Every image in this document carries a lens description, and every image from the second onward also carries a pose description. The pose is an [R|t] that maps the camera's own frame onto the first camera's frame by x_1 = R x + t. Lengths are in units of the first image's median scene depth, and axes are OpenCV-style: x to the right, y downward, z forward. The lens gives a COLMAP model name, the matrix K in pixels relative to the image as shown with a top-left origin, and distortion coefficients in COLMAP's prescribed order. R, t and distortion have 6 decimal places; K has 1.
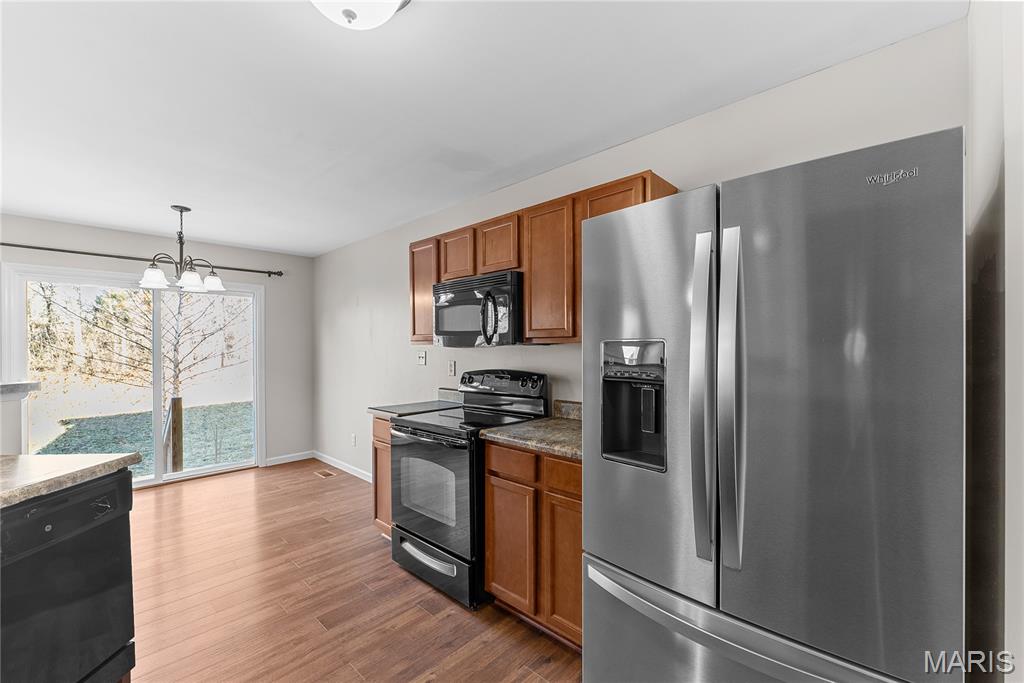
lens RADIAL K [[422.2, 0, 513.1], [0, 422.2, 346.3], [0, 0, 1]] dist [-0.003485, -0.000082]
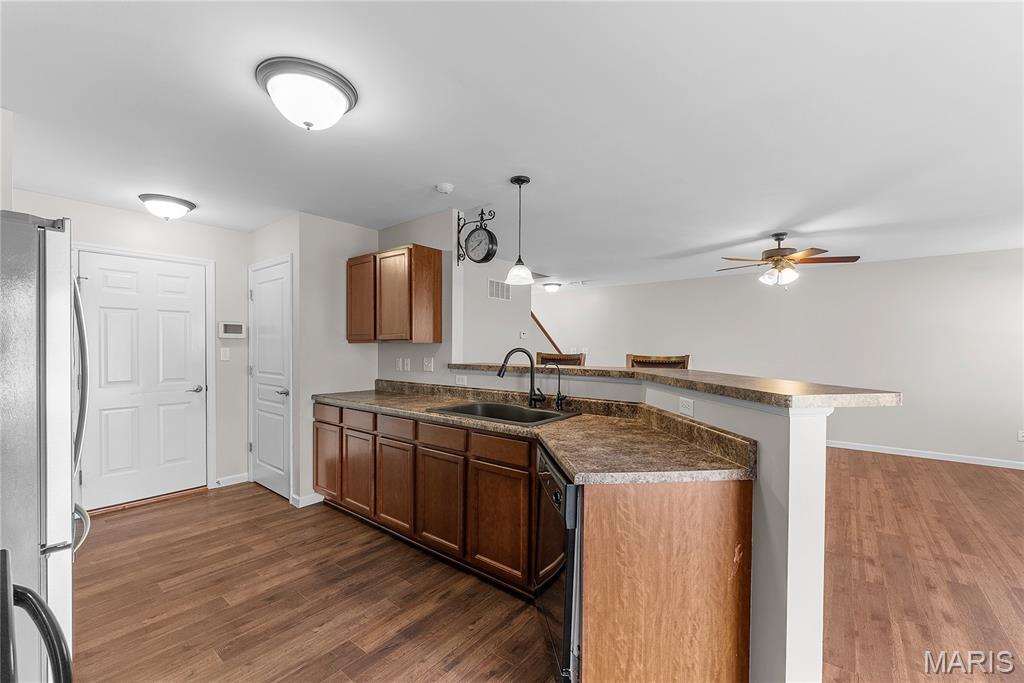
lens RADIAL K [[416.3, 0, 514.0], [0, 416.3, 350.4], [0, 0, 1]] dist [-0.006049, 0.000415]
pose [[-0.996369, 0.002208, -0.085110, -0.359286], [0.001514, 0.999965, 0.008216, 0.004789], [0.085125, 0.008057, -0.996338, 0.919828]]
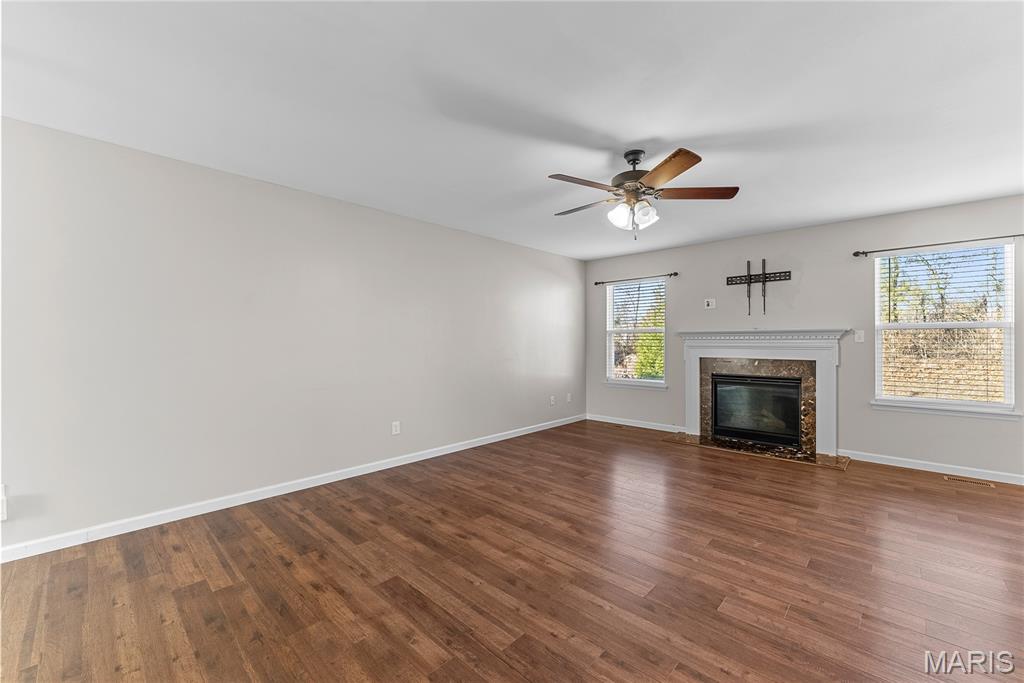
lens RADIAL K [[412.1, 0, 513.1], [0, 412.1, 341.0], [0, 0, 1]] dist [-0.006406, 0.000546]
pose [[0.002193, 0.005396, -0.999983, -0.422881], [0.002595, 0.999982, 0.005402, 0.041389], [0.999994, -0.002607, 0.002179, -0.481935]]
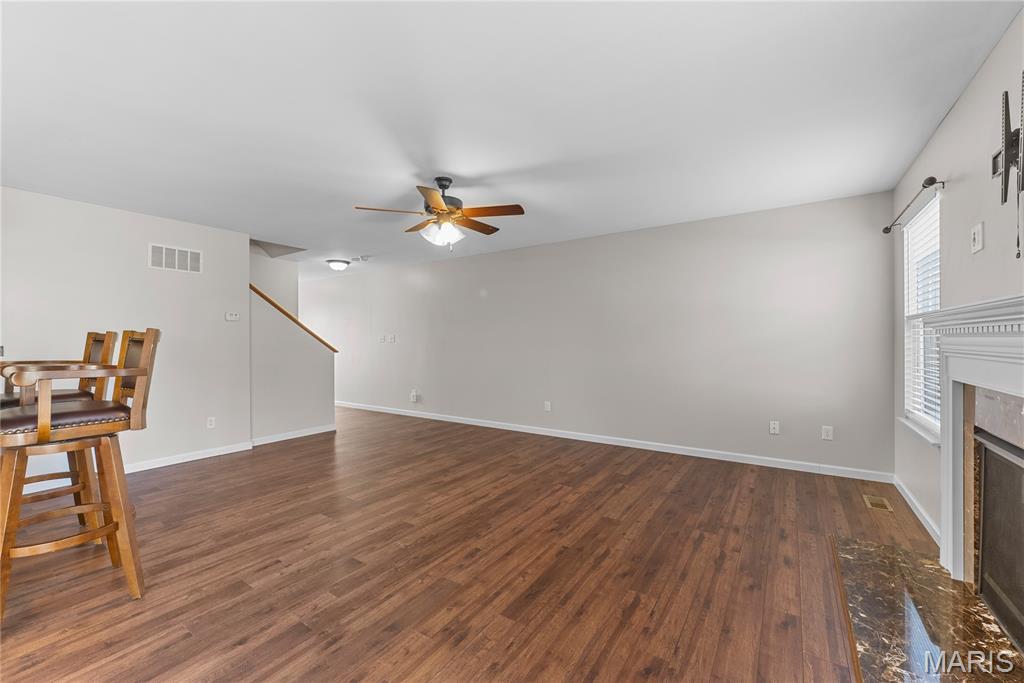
lens RADIAL K [[412.1, 0, 513.1], [0, 412.1, 341.0], [0, 0, 1]] dist [-0.006406, 0.000546]
pose [[-0.985975, 0.011177, -0.166517, -1.240885], [0.011243, 0.999937, 0.000541, 0.047149], [0.166513, -0.001339, -0.986038, 0.728821]]
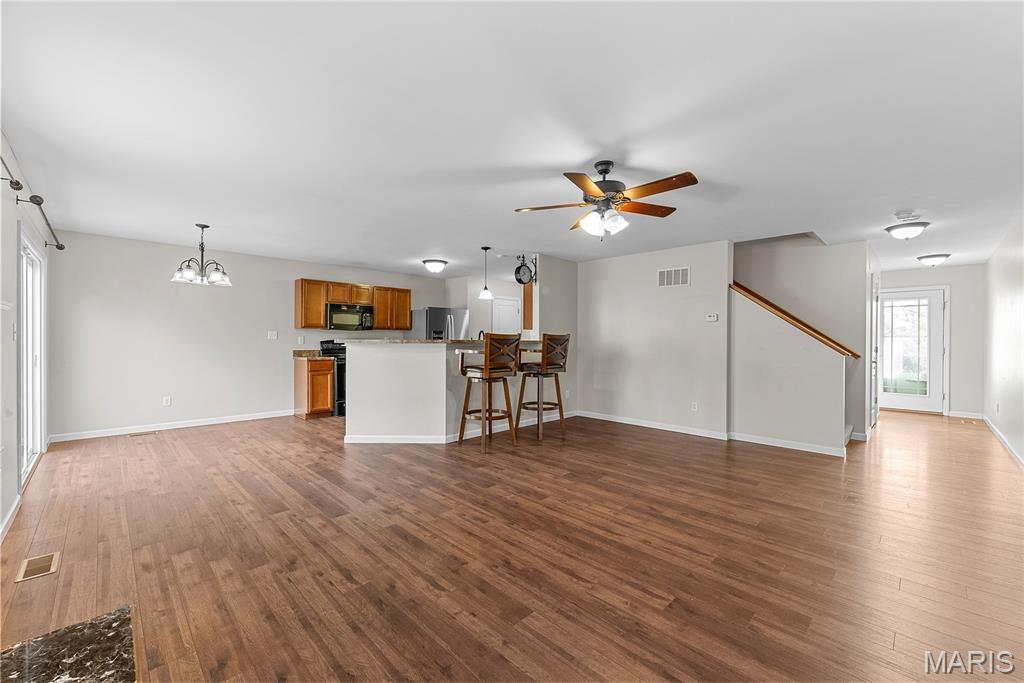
lens RADIAL K [[412.1, 0, 513.1], [0, 412.1, 341.0], [0, 0, 1]] dist [-0.006406, 0.000546]
pose [[0.025369, 0.000720, 0.999678, -2.122566], [-0.006725, 0.999977, -0.000550, 0.049974], [-0.999656, -0.006709, 0.025374, -0.070373]]
